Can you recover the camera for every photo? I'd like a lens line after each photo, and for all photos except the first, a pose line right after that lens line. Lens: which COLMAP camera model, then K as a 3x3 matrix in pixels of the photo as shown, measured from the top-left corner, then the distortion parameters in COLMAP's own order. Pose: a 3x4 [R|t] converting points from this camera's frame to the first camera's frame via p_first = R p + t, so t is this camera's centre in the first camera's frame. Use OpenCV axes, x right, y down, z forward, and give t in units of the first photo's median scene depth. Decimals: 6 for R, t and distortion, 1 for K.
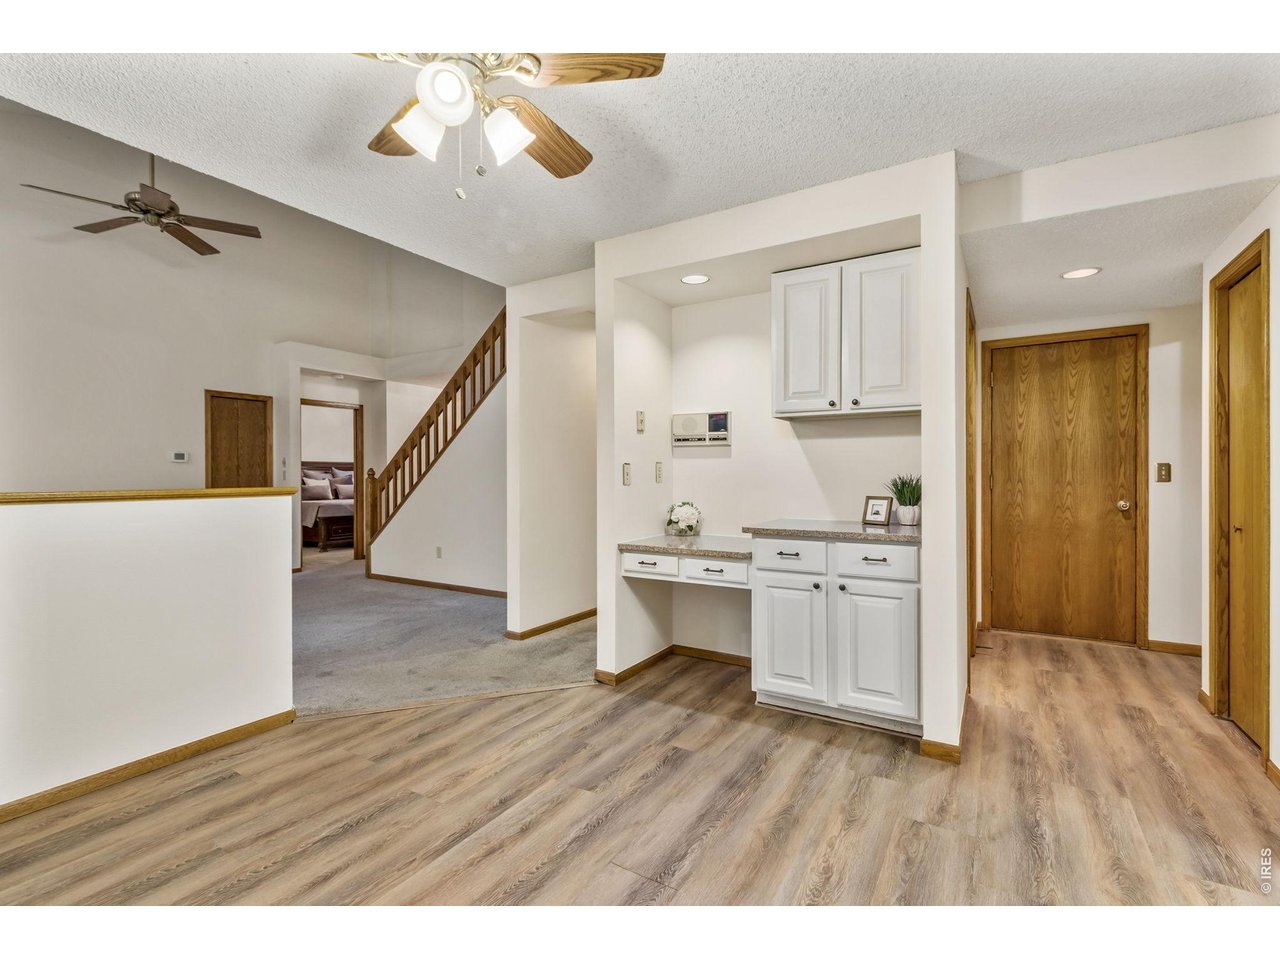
lens RADIAL K [[584.4, 0, 639.8], [0, 584.4, 476.9], [0, 0, 1]] dist [0.003736, -0.000143]
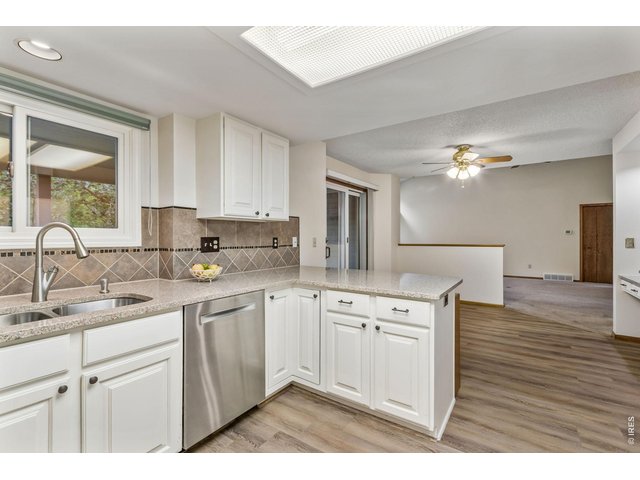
lens RADIAL K [[292.2, 0, 325.9], [0, 292.2, 235.8], [0, 0, 1]] dist [0.003736, -0.000143]
pose [[-0.037659, -0.005325, -0.999276, 1.465262], [0.002488, 0.999982, -0.005423, -0.035869], [0.999288, -0.002691, -0.037645, -0.057115]]
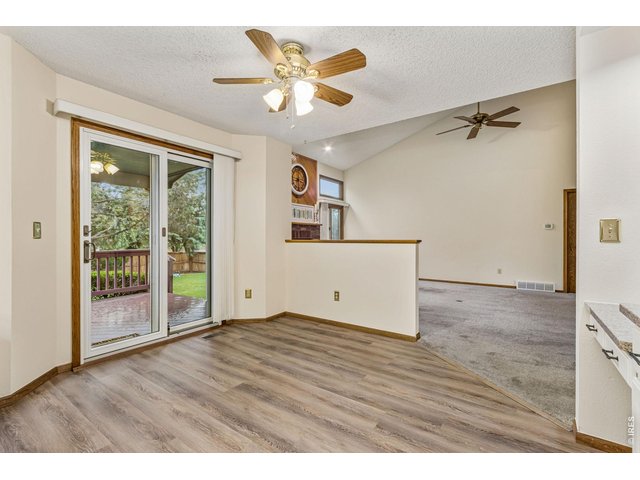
lens RADIAL K [[292.2, 0, 315.0], [0, 292.2, 239.2], [0, 0, 1]] dist [0.003736, -0.000143]
pose [[-0.070655, 0.007333, -0.997474, 0.650752], [-0.001606, 0.999971, 0.007465, 0.006130], [0.997500, 0.002130, -0.070641, 0.778189]]
